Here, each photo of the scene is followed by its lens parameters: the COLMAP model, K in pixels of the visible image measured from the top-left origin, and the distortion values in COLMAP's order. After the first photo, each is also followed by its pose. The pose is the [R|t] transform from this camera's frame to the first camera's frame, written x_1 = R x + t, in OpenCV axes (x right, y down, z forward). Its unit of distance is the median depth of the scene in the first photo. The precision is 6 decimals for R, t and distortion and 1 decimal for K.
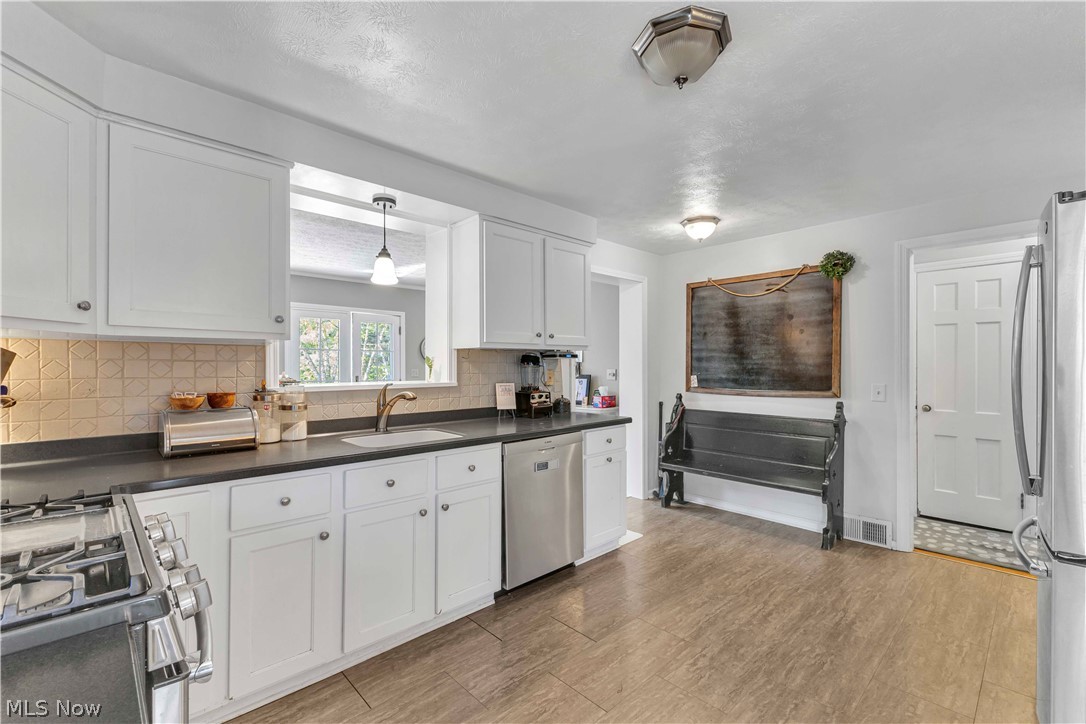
lens RADIAL K [[464.7, 0, 543.0], [0, 464.7, 362.0], [0, 0, 1]] dist [0.000767, 0.000202]
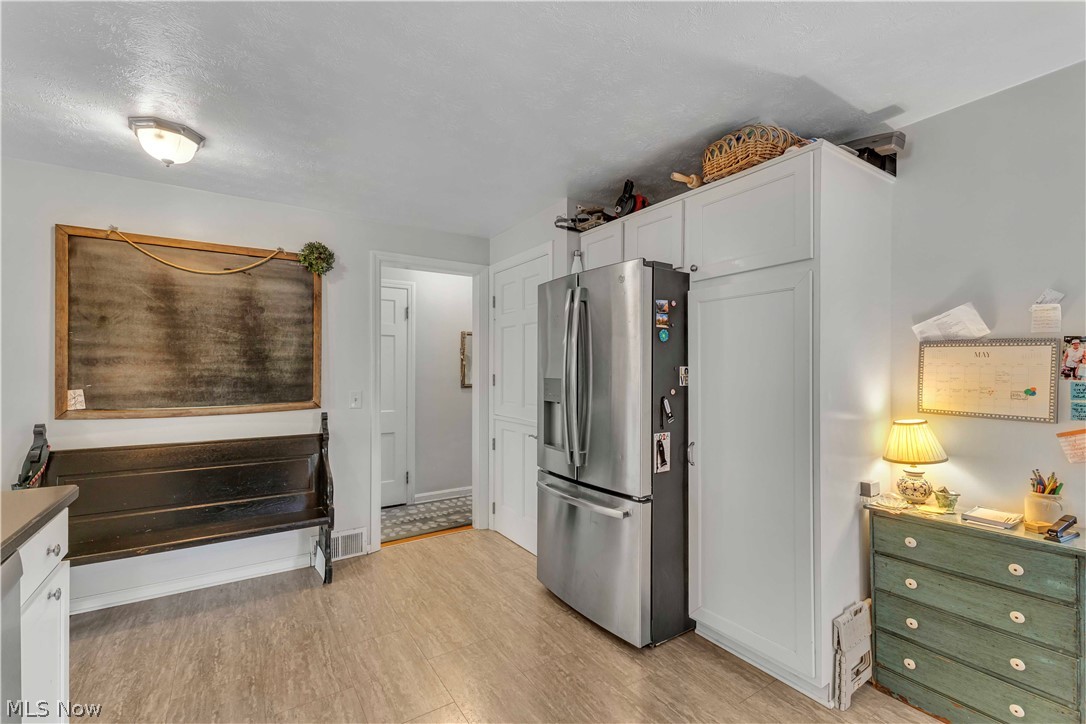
lens RADIAL K [[470.4, 0, 541.2], [0, 470.4, 367.4], [0, 0, 1]] dist [0.001291, 0.000087]
pose [[0.172203, 0.005713, 0.985045, -0.168450], [-0.007994, 0.999958, -0.004402, -0.000220], [-0.985029, -0.007116, 0.172241, 0.399257]]
